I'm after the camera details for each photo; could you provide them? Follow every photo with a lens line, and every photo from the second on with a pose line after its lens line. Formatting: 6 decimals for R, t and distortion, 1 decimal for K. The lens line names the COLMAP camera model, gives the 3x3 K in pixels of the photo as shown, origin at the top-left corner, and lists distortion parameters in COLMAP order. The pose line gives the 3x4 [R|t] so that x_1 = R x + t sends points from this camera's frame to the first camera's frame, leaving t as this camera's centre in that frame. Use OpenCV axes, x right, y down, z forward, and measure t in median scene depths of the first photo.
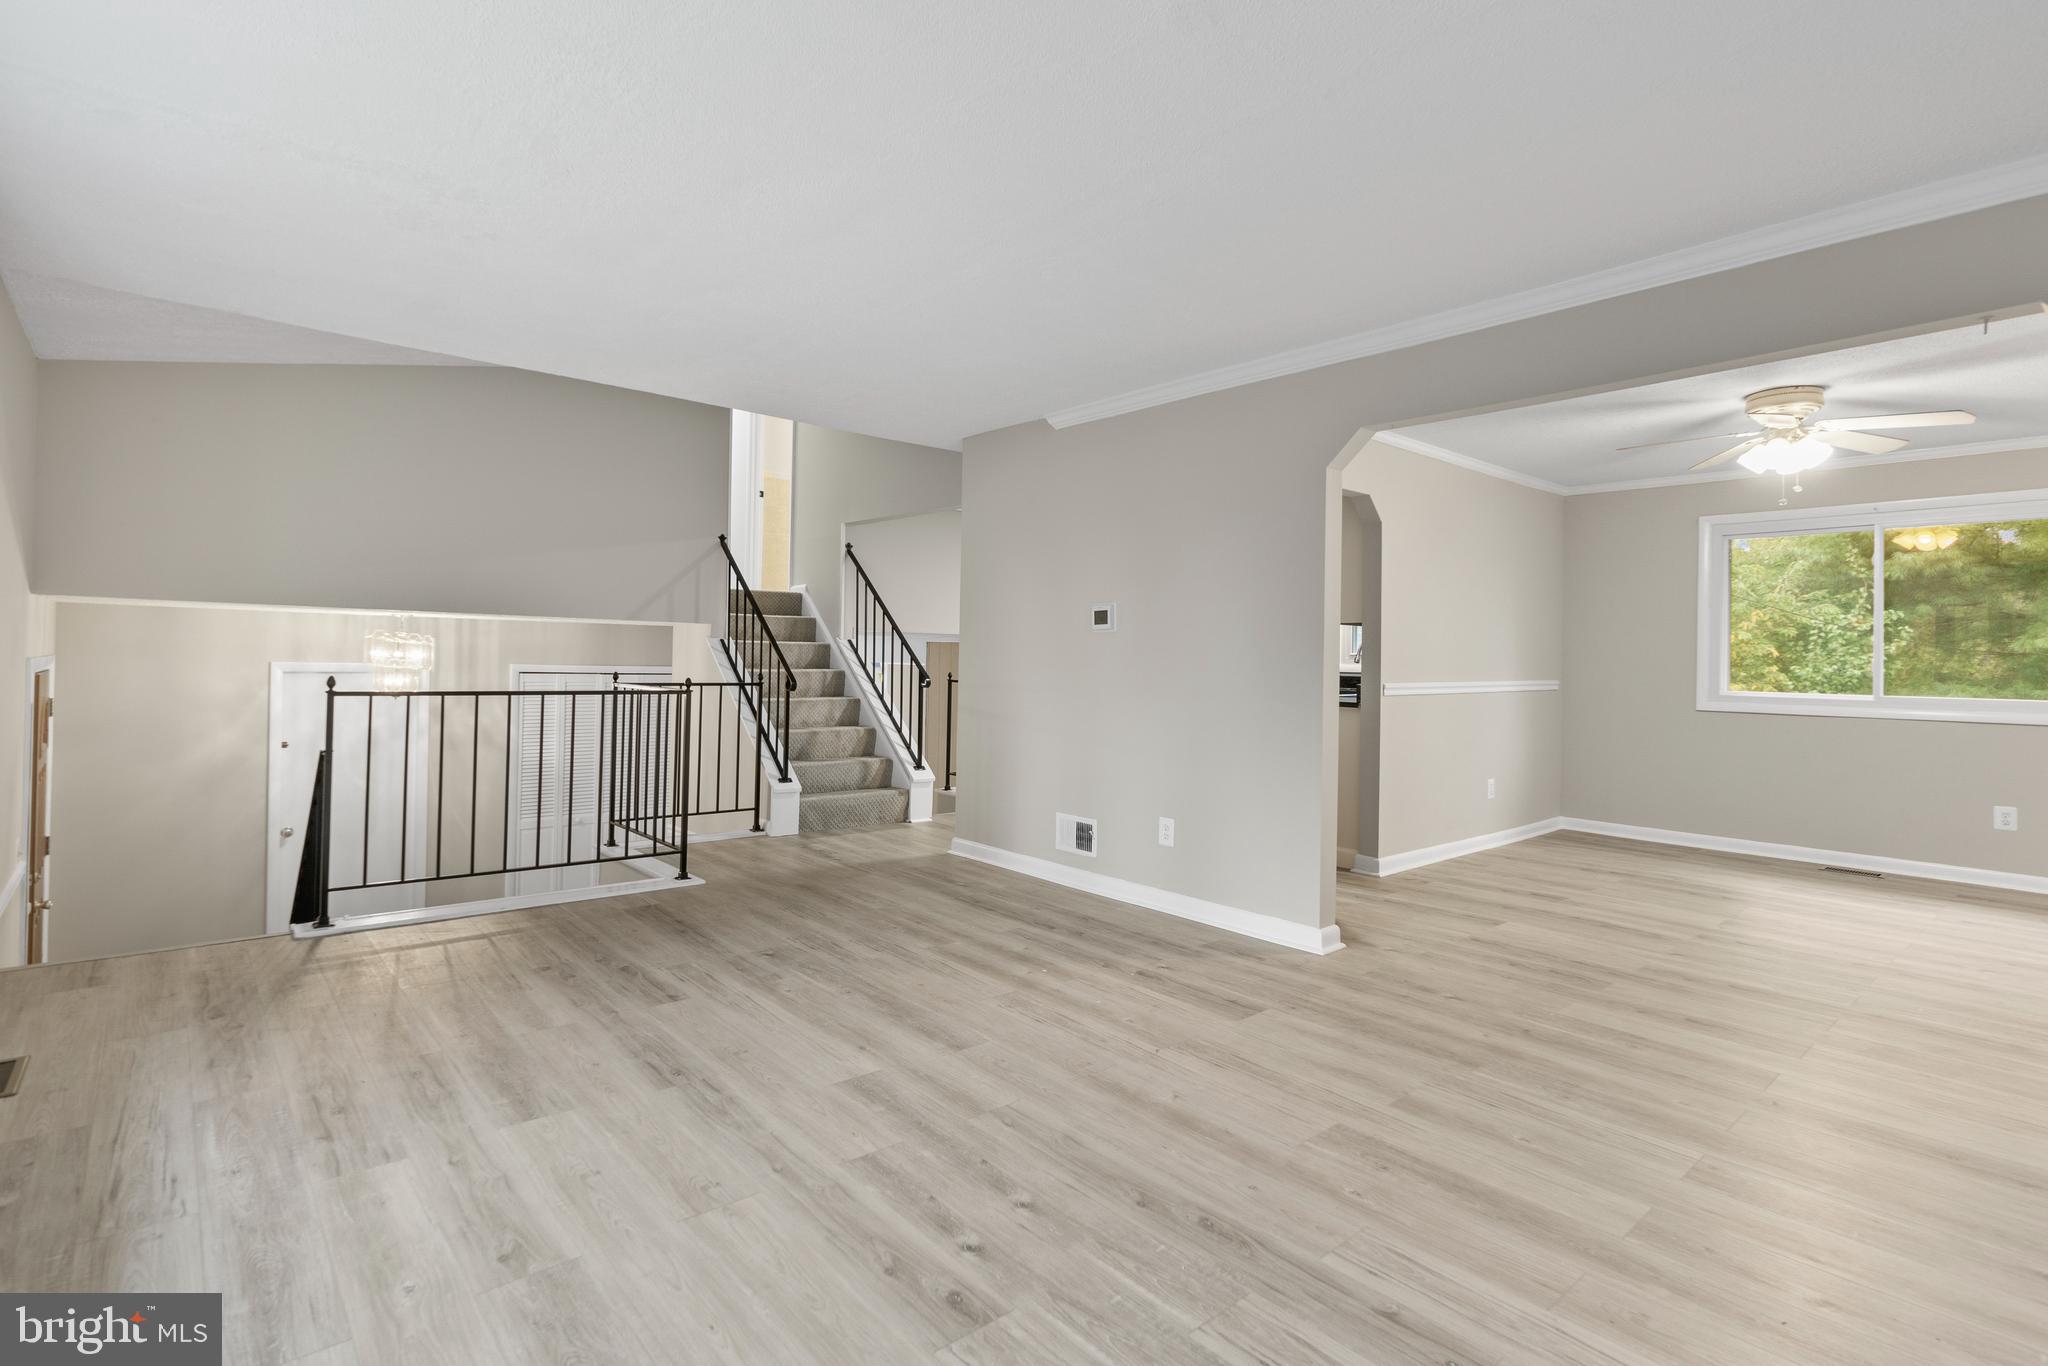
lens RADIAL K [[992.0, 0, 1026.3], [0, 992.0, 634.3], [0, 0, 1]] dist [-0.002773, 0.002127]
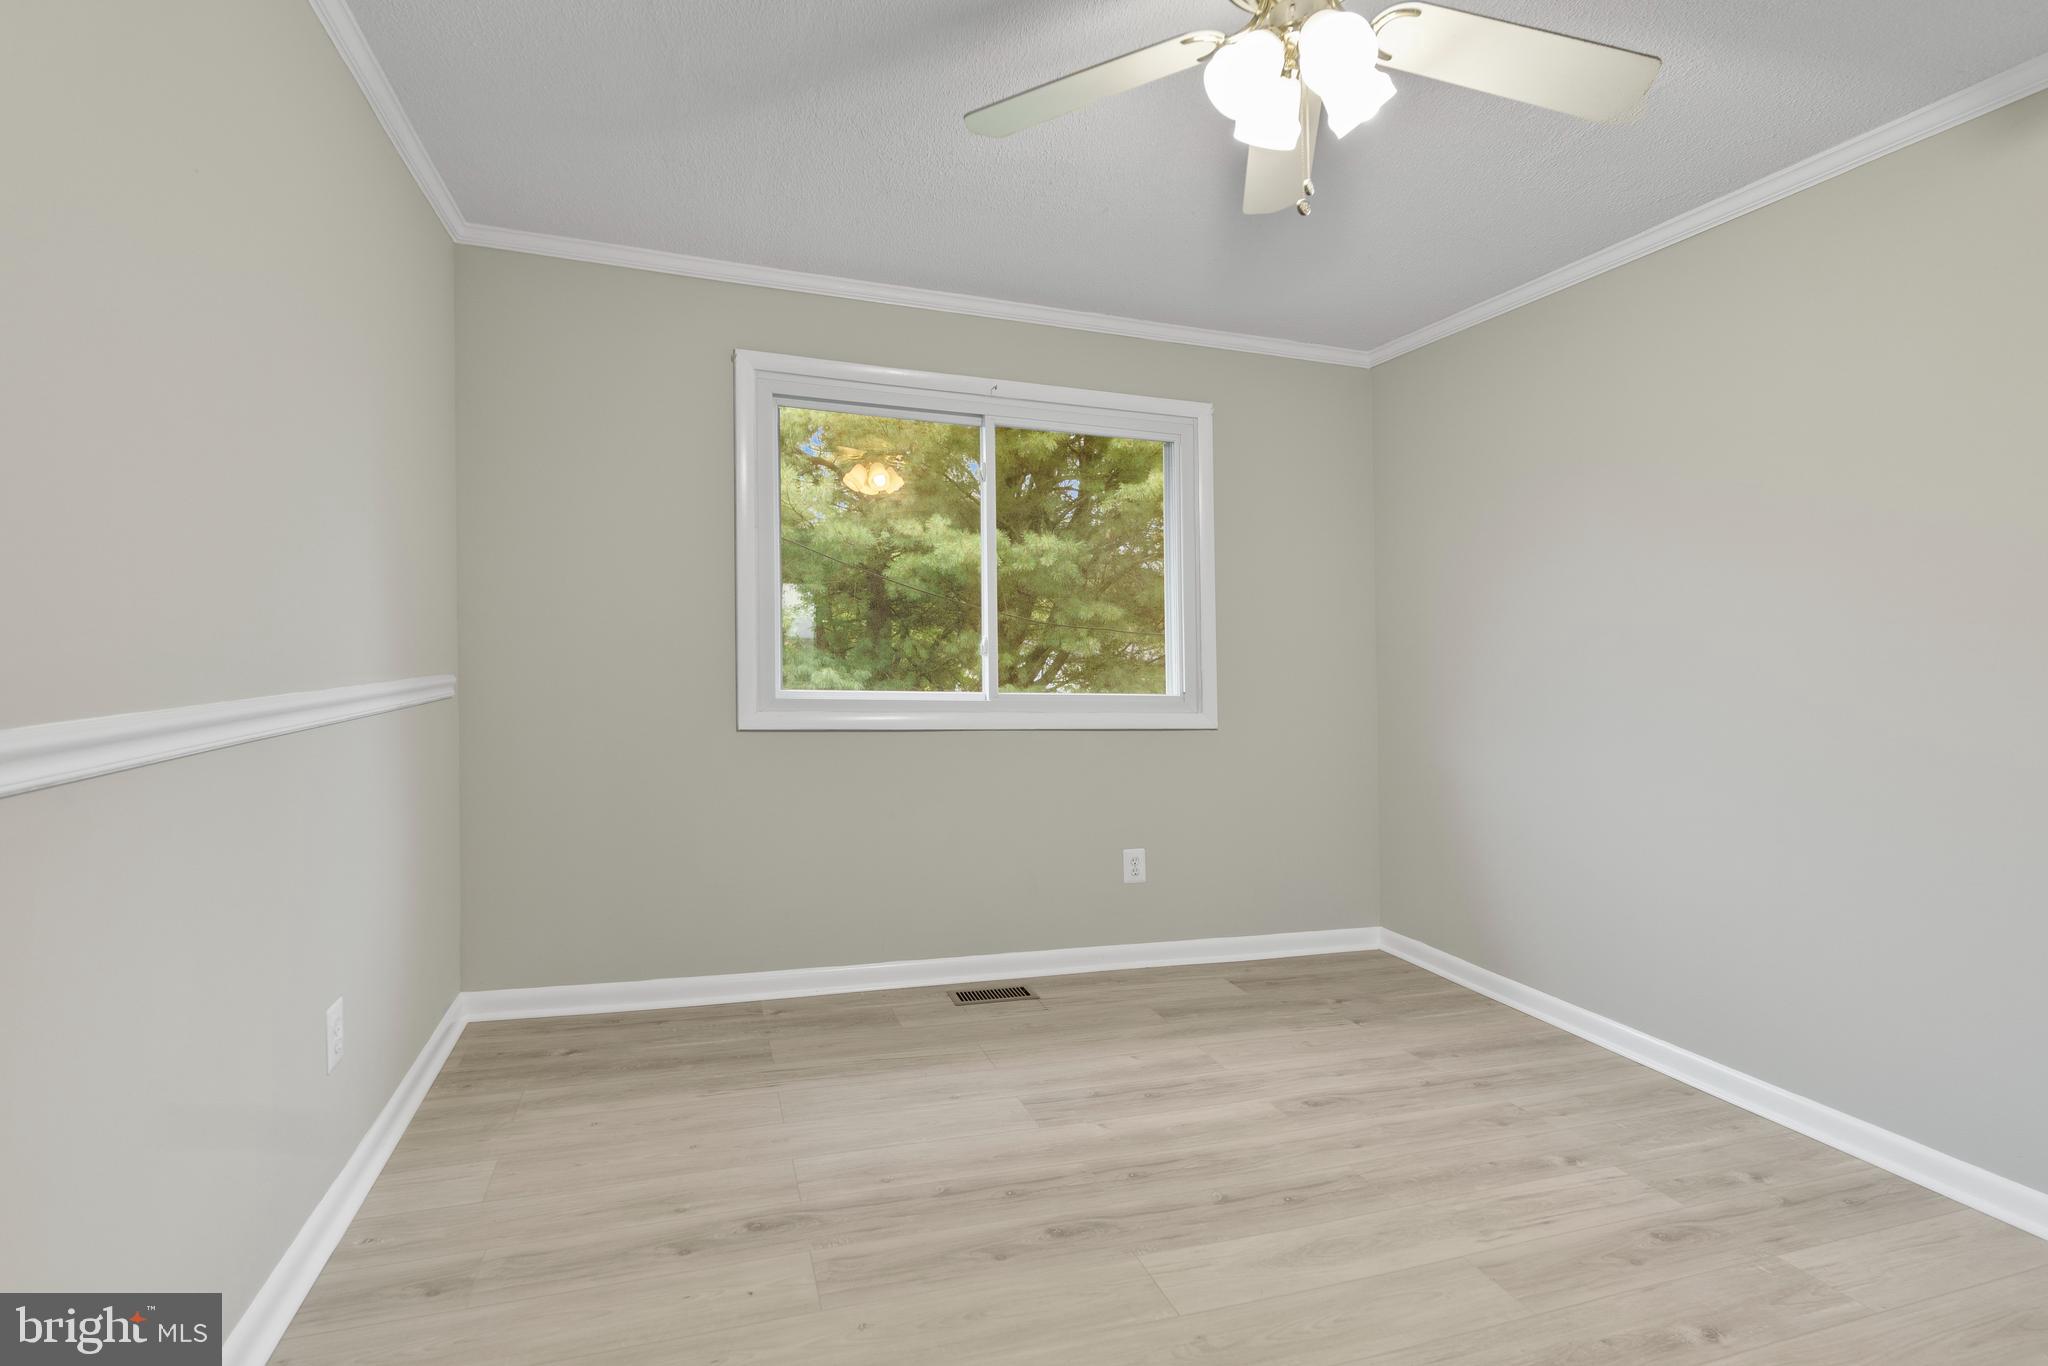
lens RADIAL K [[992.0, 0, 1040.1], [0, 992.0, 666.0], [0, 0, 1]] dist [-0.002773, 0.002127]
pose [[0.371146, -0.013113, 0.928482, 0.546307], [-0.042880, 0.998592, 0.031243, 0.044269], [-0.927584, -0.051409, 0.370061, 1.417194]]
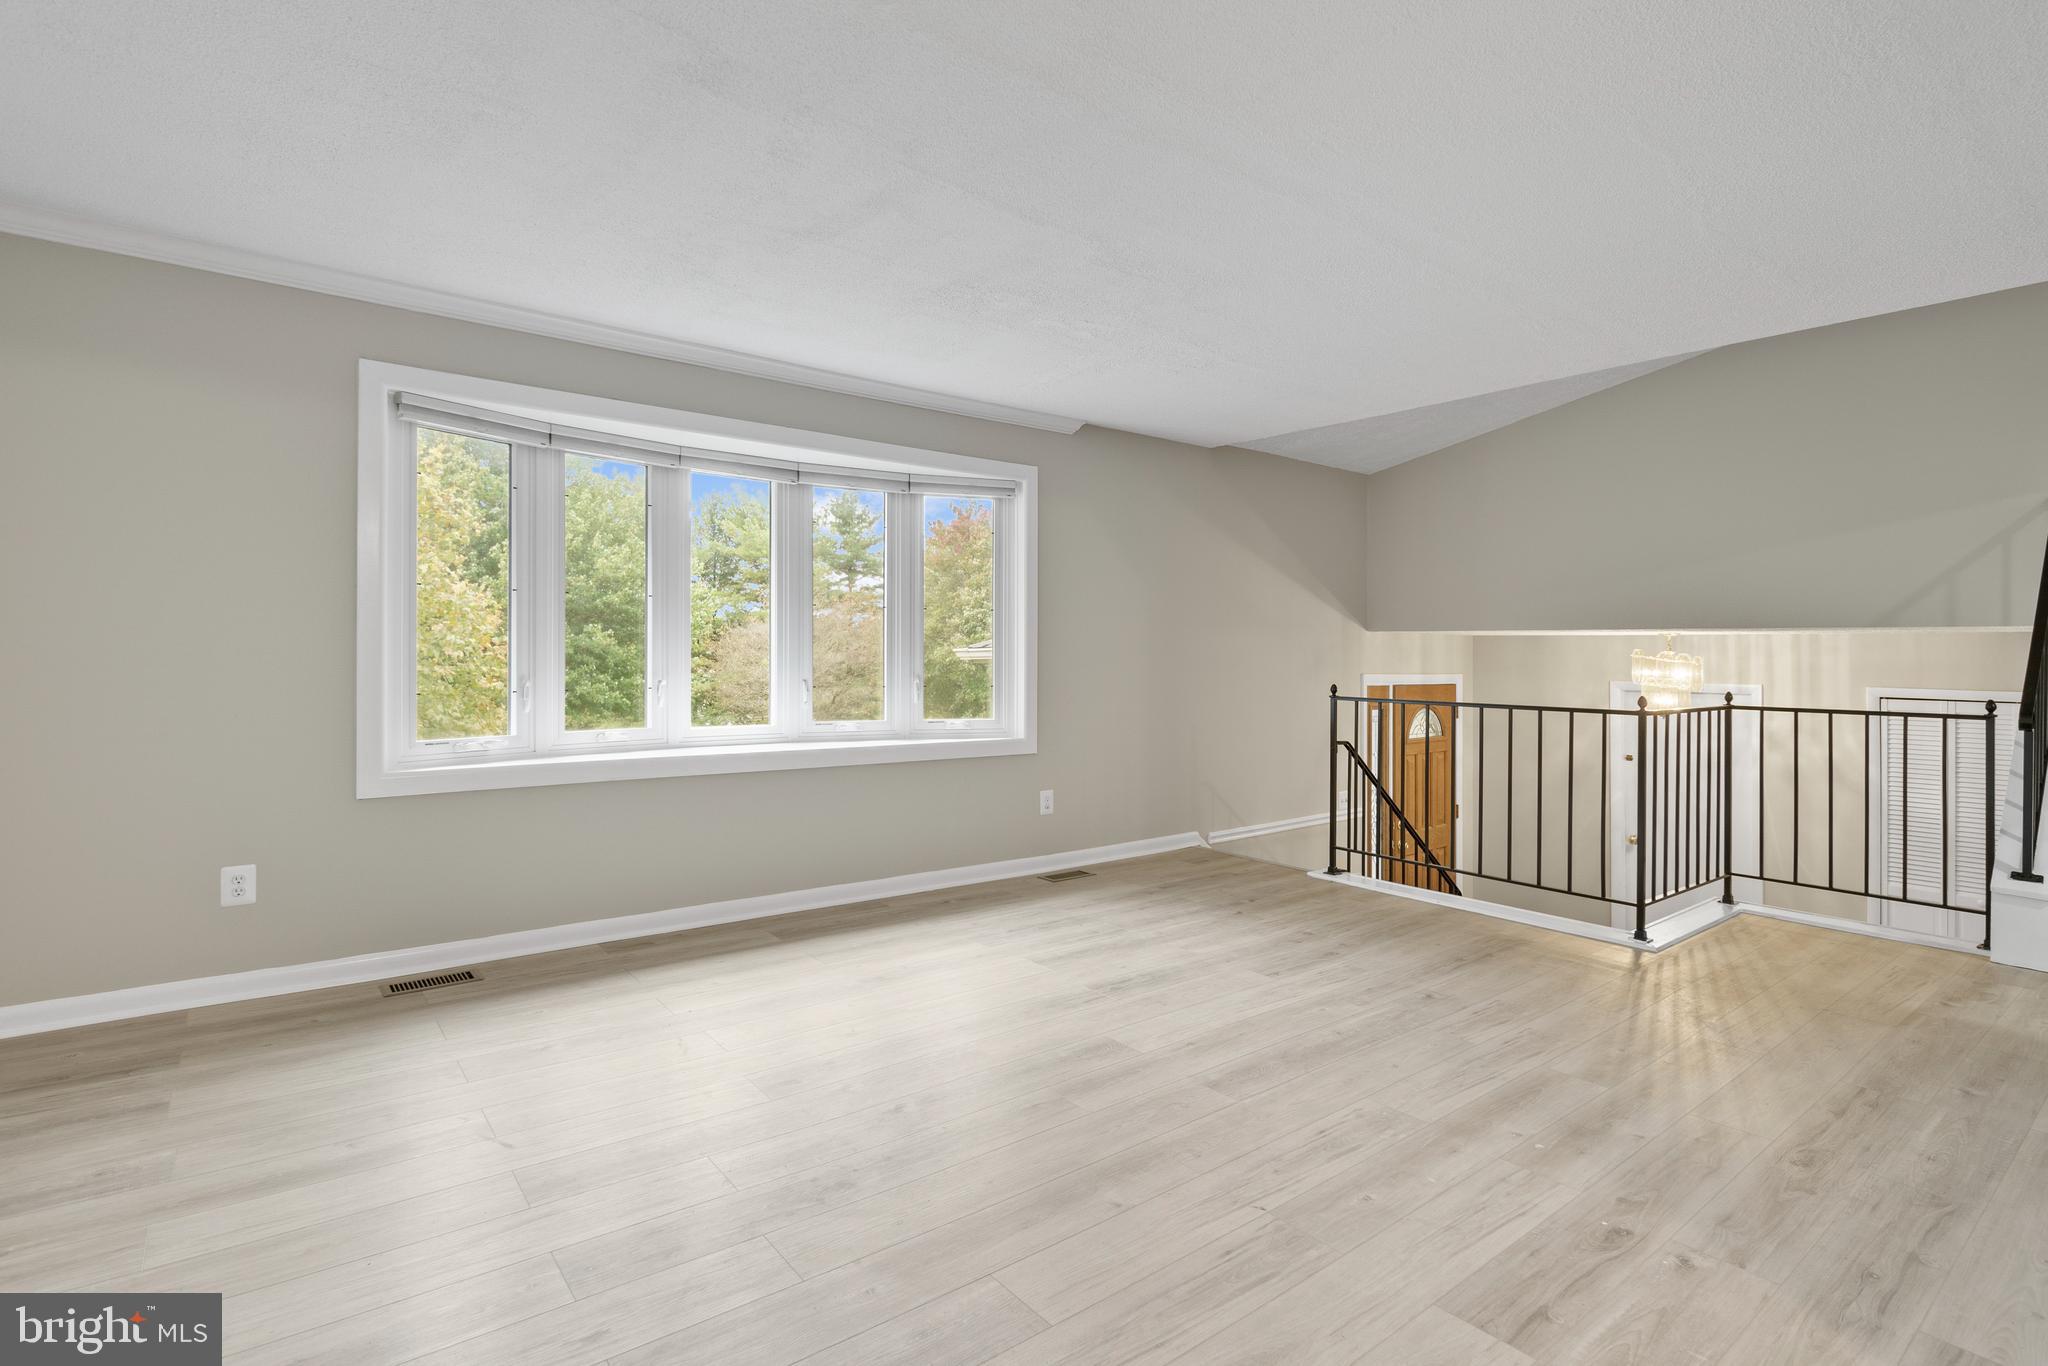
lens RADIAL K [[992.0, 0, 1000.7], [0, 992.0, 641.2], [0, 0, 1]] dist [-0.002773, 0.002127]
pose [[-0.059532, -0.033942, -0.997649, 0.814200], [0.008766, 0.999365, -0.034524, 0.033547], [0.998188, -0.010801, -0.059197, 0.805677]]
